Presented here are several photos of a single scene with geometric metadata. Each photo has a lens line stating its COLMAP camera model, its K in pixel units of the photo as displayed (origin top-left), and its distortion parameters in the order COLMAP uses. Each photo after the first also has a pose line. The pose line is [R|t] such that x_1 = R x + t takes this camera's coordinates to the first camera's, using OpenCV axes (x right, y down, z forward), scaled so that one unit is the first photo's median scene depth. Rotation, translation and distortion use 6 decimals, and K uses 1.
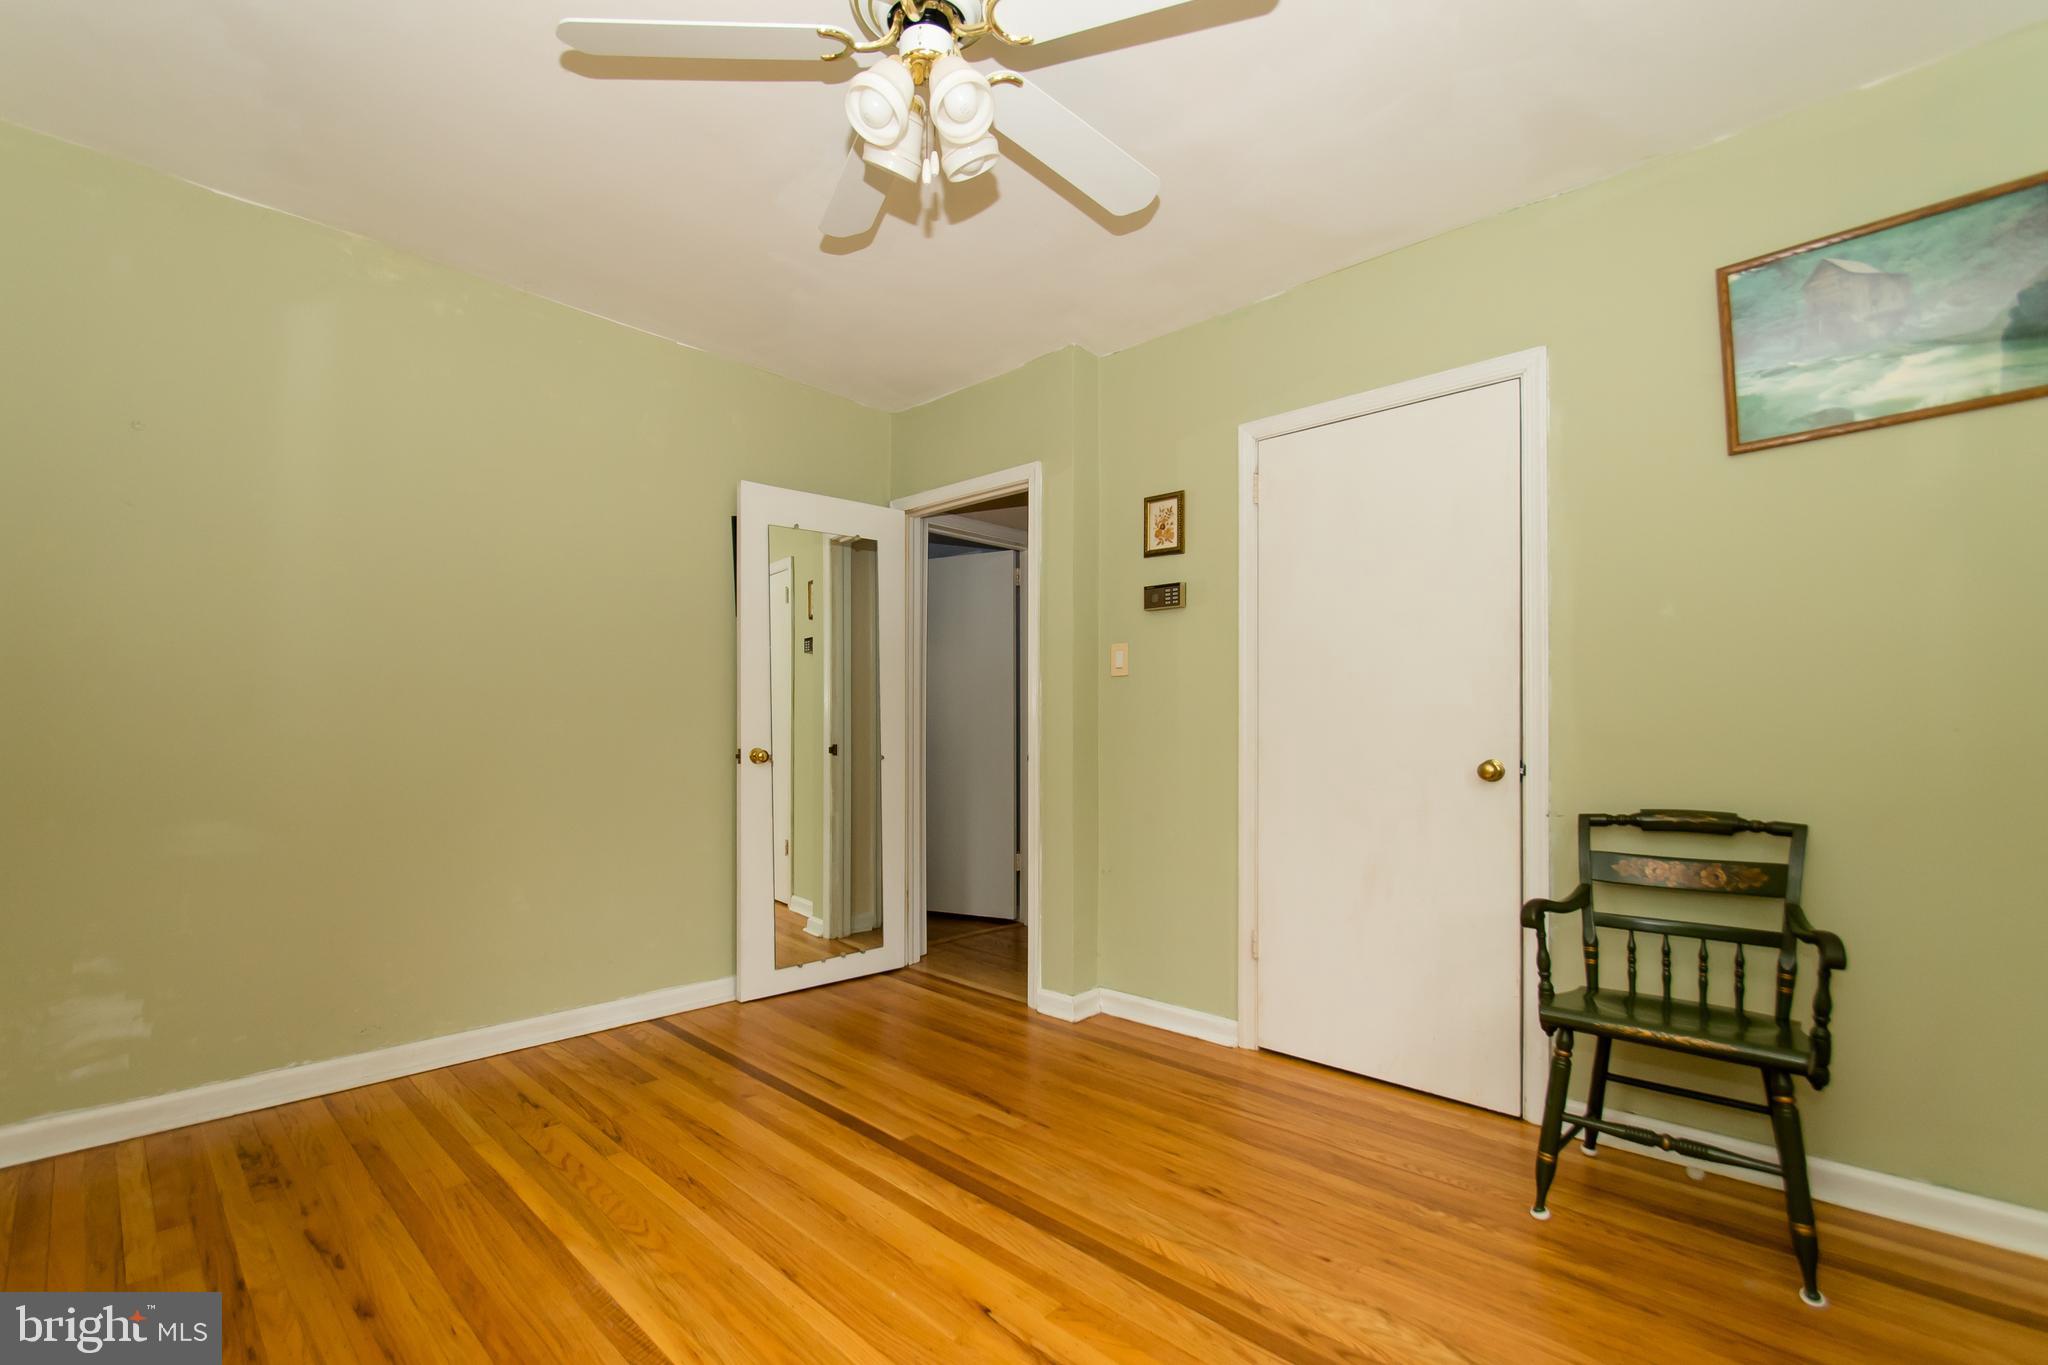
lens RADIAL K [[888.8, 0, 1002.8], [0, 888.8, 722.4], [0, 0, 1]] dist [0.007188, -0.006320]
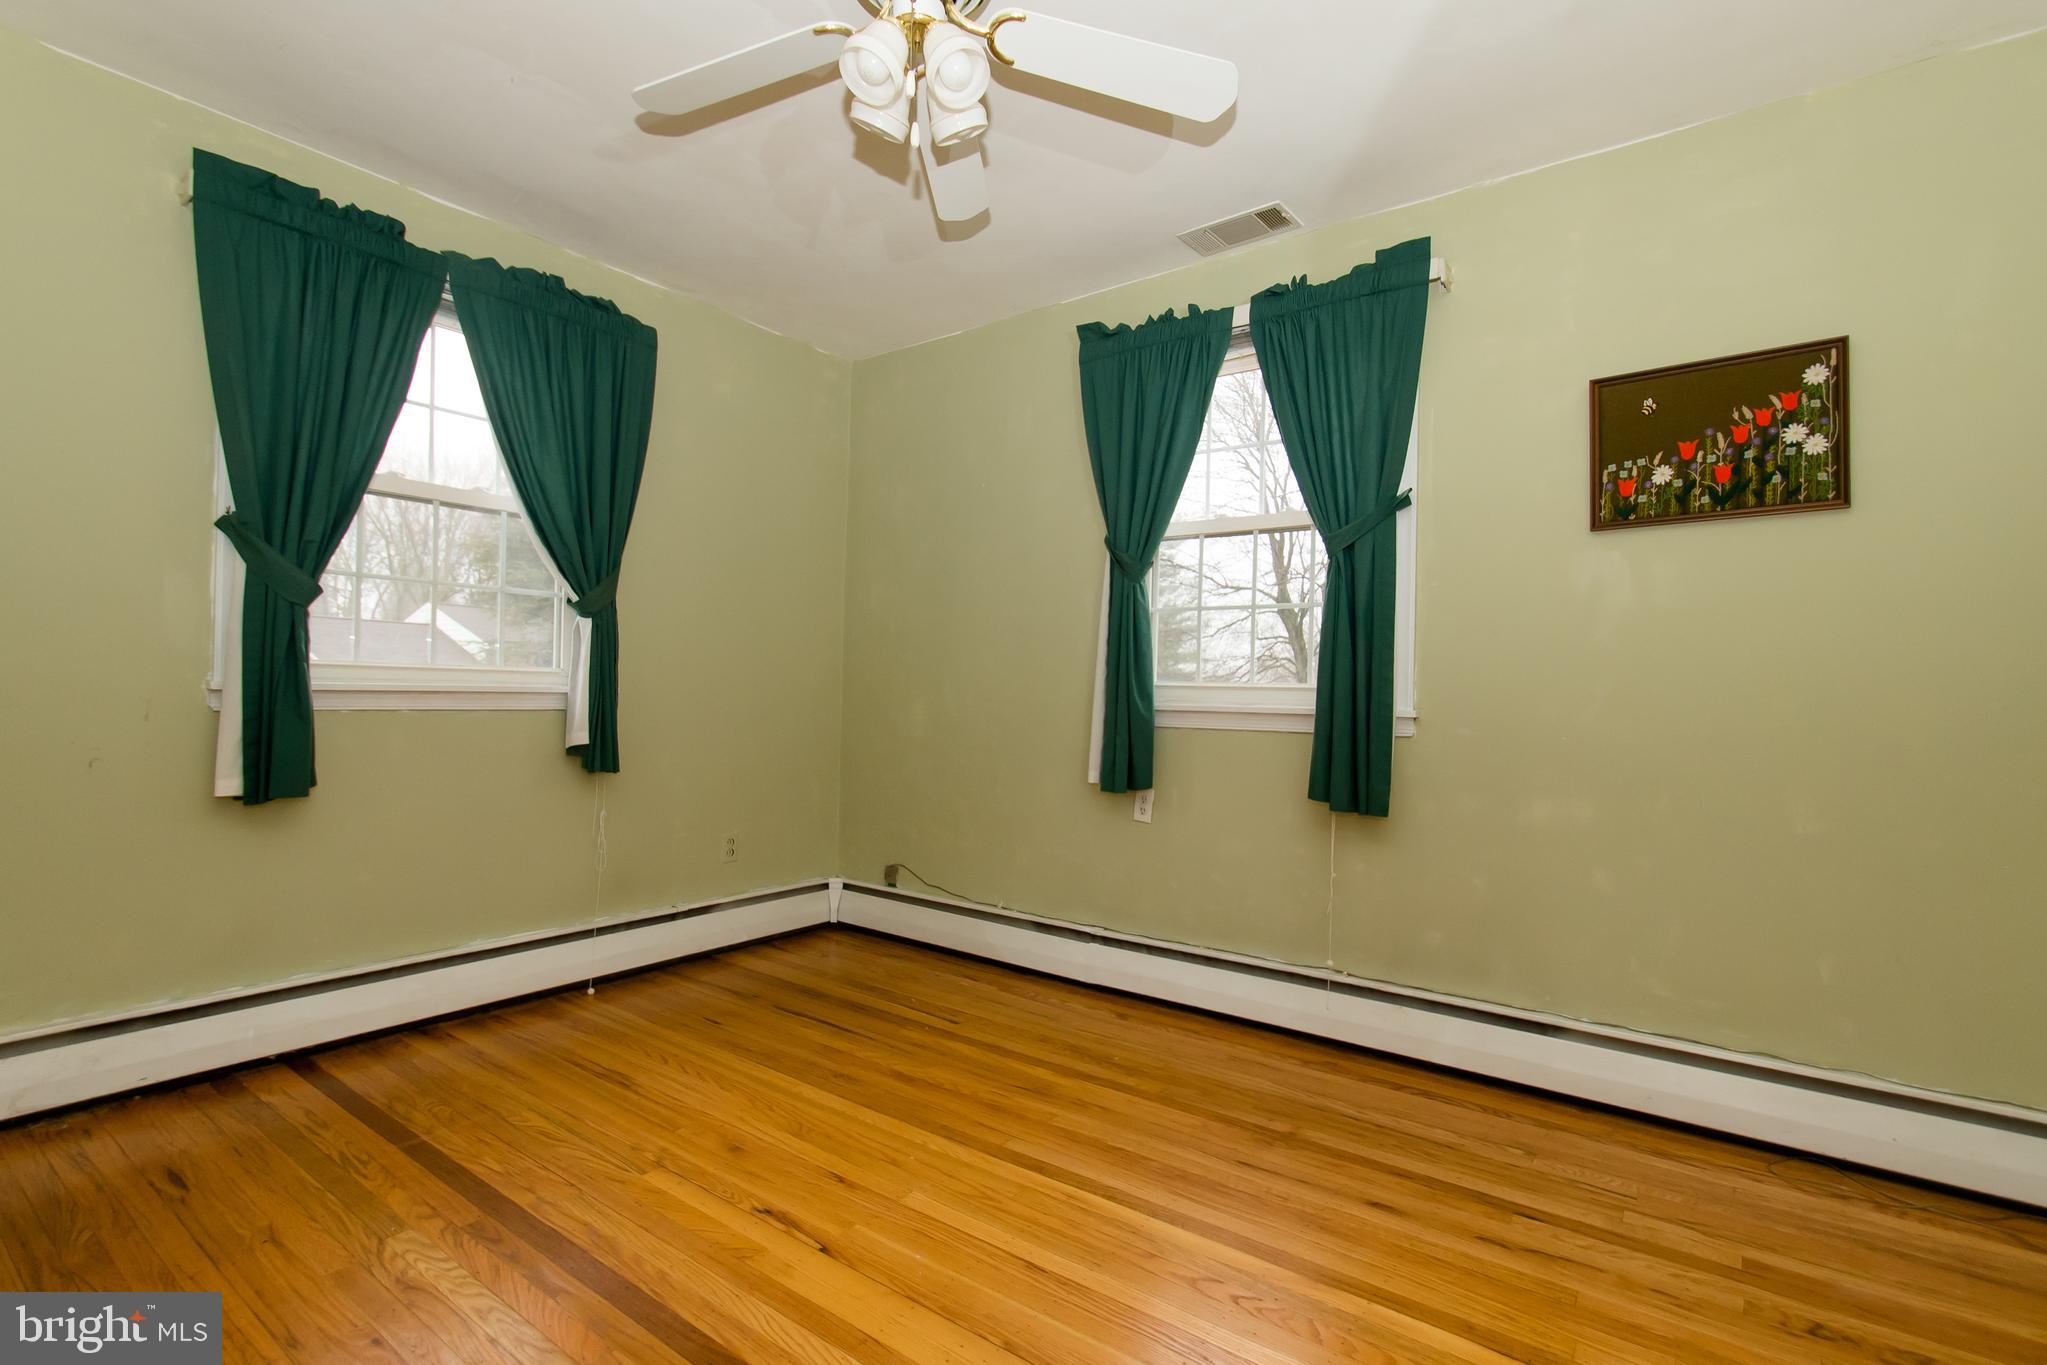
lens RADIAL K [[936.6, 0, 1060.7], [0, 936.6, 688.1], [0, 0, 1]] dist [0.010091, -0.007887]
pose [[-0.987124, -0.026996, -0.157664, -0.070006], [-0.025001, 0.999581, -0.014621, 0.016035], [0.157993, -0.010490, -0.987385, 1.495324]]
